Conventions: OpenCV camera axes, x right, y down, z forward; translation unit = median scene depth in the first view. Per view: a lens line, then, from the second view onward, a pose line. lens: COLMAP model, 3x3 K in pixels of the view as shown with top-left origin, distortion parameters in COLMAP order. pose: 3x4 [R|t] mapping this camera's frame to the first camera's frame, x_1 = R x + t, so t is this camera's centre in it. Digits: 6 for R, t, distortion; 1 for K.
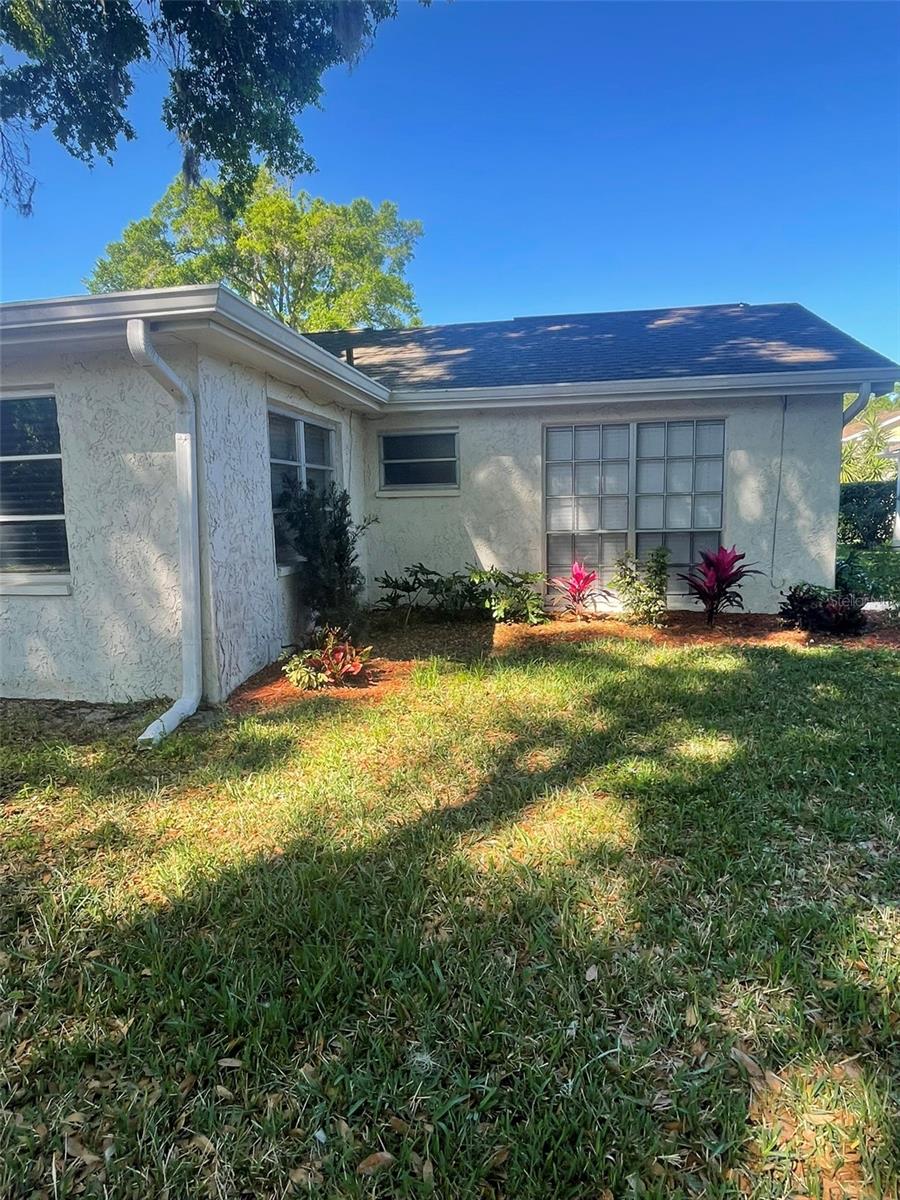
lens RADIAL K [[693.8, 0, 450.0], [0, 693.8, 600.0], [0, 0, 1]] dist [-0.002119, -0.000534]
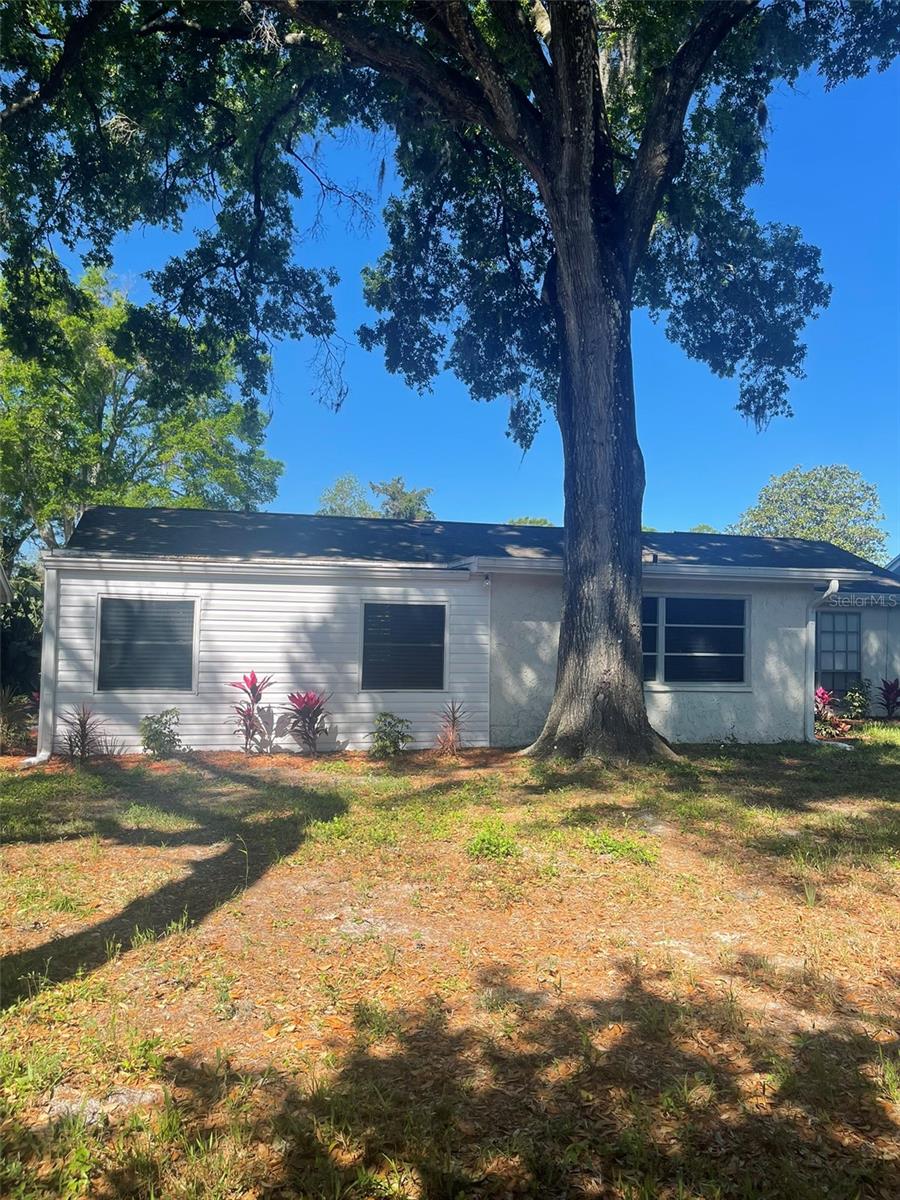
lens RADIAL K [[905.3, 0, 458.5], [0, 905.3, 599.7], [0, 0, 1]] dist [0.064912, -0.086036]
pose [[0.911463, 0.054720, 0.407727, -2.460116], [0.024487, 0.982140, -0.186552, 0.211628], [-0.410653, 0.180019, 0.893844, -1.159387]]
